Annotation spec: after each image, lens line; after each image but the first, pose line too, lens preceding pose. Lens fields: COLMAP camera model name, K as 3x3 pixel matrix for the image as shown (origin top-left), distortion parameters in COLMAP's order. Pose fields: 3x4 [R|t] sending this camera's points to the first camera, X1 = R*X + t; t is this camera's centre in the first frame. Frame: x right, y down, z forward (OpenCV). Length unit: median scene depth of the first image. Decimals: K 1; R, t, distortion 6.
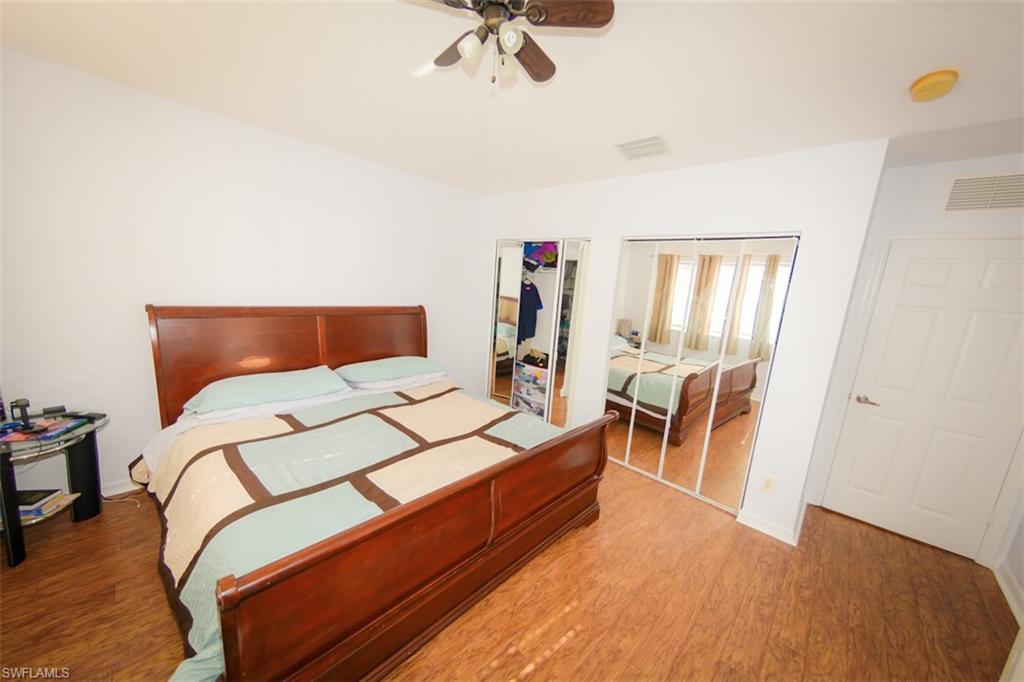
lens RADIAL K [[357.6, 0, 514.9], [0, 357.6, 348.8], [0, 0, 1]] dist [0.002519, 0.000190]
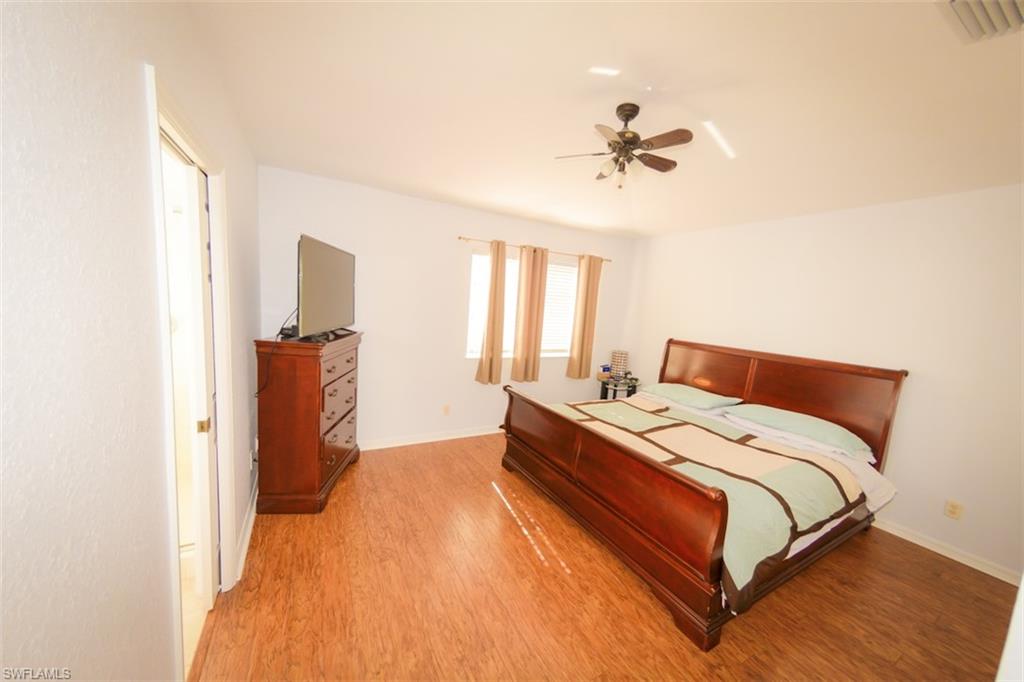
lens RADIAL K [[357.6, 0, 511.3], [0, 357.6, 342.4], [0, 0, 1]] dist [0.002519, 0.000190]
pose [[-0.293901, 0.011323, -0.955769, 1.276549], [-0.264815, 0.959823, 0.092802, -0.066019], [0.918420, 0.280376, -0.279095, 0.906433]]
